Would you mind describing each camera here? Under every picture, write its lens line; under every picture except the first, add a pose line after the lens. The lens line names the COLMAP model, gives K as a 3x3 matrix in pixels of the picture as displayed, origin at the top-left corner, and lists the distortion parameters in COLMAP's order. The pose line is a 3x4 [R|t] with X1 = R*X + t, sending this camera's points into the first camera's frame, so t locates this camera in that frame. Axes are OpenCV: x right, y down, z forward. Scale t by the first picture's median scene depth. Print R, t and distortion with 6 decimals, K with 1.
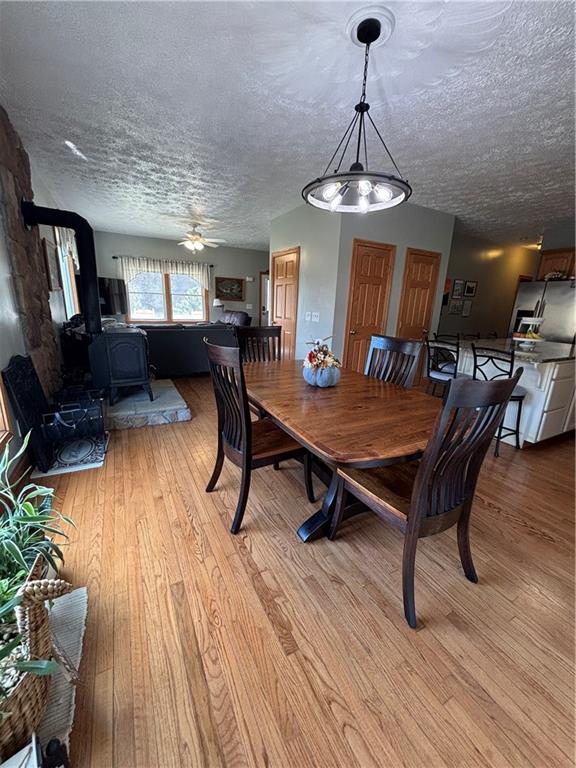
lens RADIAL K [[310.4, 0, 288.8], [0, 310.4, 385.7], [0, 0, 1]] dist [-0.002495, -0.000144]
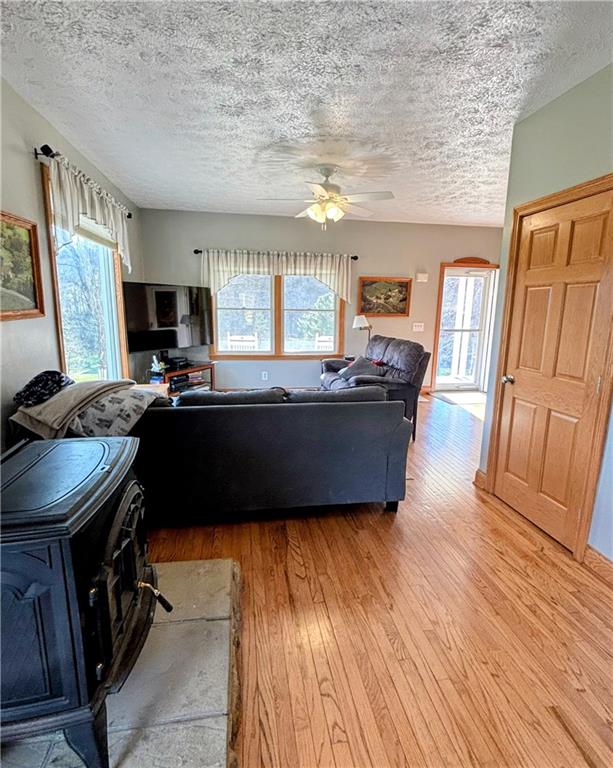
lens RADIAL K [[389.7, 0, 306.5], [0, 389.7, 381.1], [0, 0, 1]] dist [0.002027, -0.000333]
pose [[0.943920, 0.042694, -0.327403, -0.132712], [-0.069217, 0.995158, -0.069787, -0.160360], [0.322838, 0.088535, 0.942304, 0.478329]]
